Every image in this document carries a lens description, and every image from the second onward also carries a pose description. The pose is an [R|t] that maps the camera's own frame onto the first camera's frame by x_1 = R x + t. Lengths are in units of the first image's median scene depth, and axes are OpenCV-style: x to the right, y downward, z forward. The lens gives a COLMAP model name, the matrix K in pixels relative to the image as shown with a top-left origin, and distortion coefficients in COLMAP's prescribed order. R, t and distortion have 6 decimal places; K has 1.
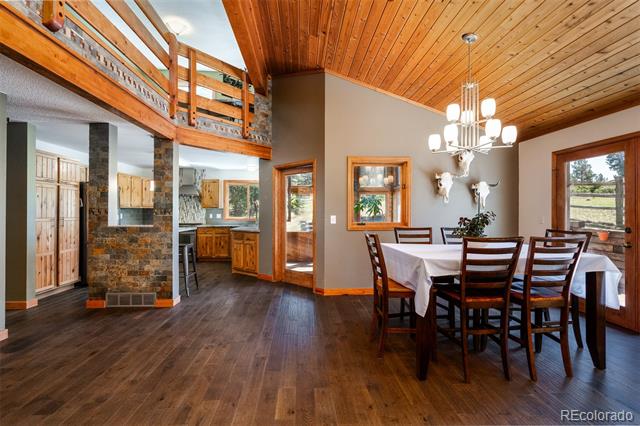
lens RADIAL K [[279.8, 0, 321.5], [0, 279.8, 211.0], [0, 0, 1]] dist [-0.003890, -0.000020]
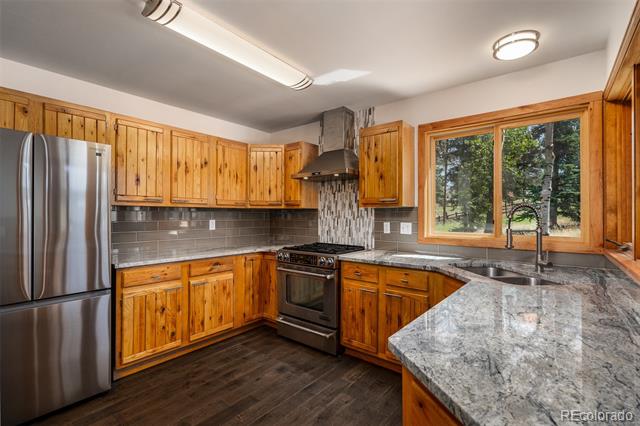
lens RADIAL K [[300.5, 0, 330.9], [0, 300.5, 213.0], [0, 0, 1]] dist [-0.009810, 0.000869]
pose [[0.753351, -0.001722, -0.657616, -0.340432], [-0.001359, 0.999990, -0.004175, -0.000108], [0.657617, 0.004039, 0.753341, 1.179021]]
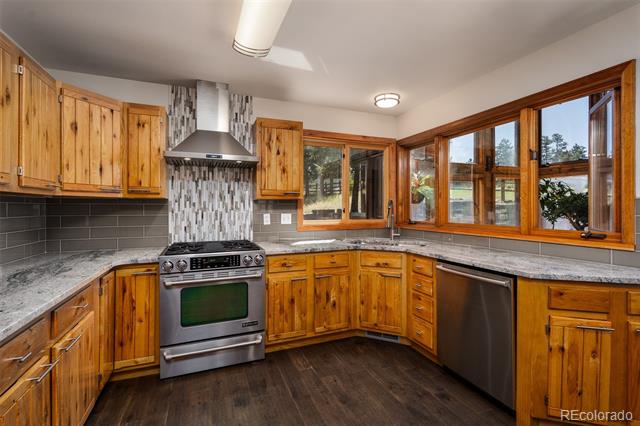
lens RADIAL K [[279.8, 0, 319.8], [0, 279.8, 208.5], [0, 0, 1]] dist [-0.003890, -0.000020]
pose [[0.945968, -0.003354, 0.324242, -0.822263], [0.000933, 0.999971, 0.007623, 0.000462], [-0.324258, -0.006909, 0.945944, 1.112631]]
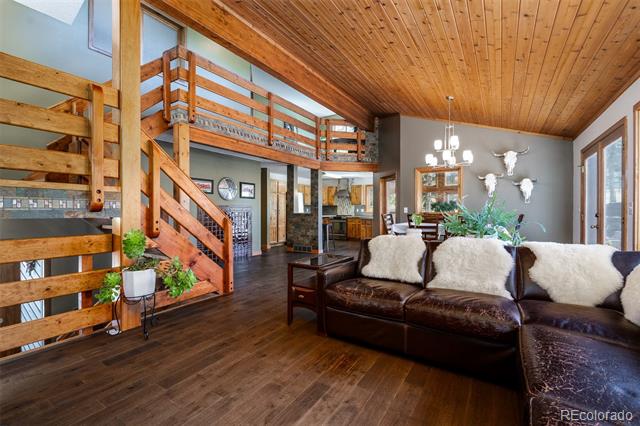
lens RADIAL K [[279.8, 0, 321.0], [0, 279.8, 213.4], [0, 0, 1]] dist [-0.003890, -0.000020]
pose [[0.802979, 0.005098, -0.595986, 0.573480], [0.003731, 0.999901, 0.013580, 0.024665], [0.595996, -0.013128, 0.802880, -0.499791]]
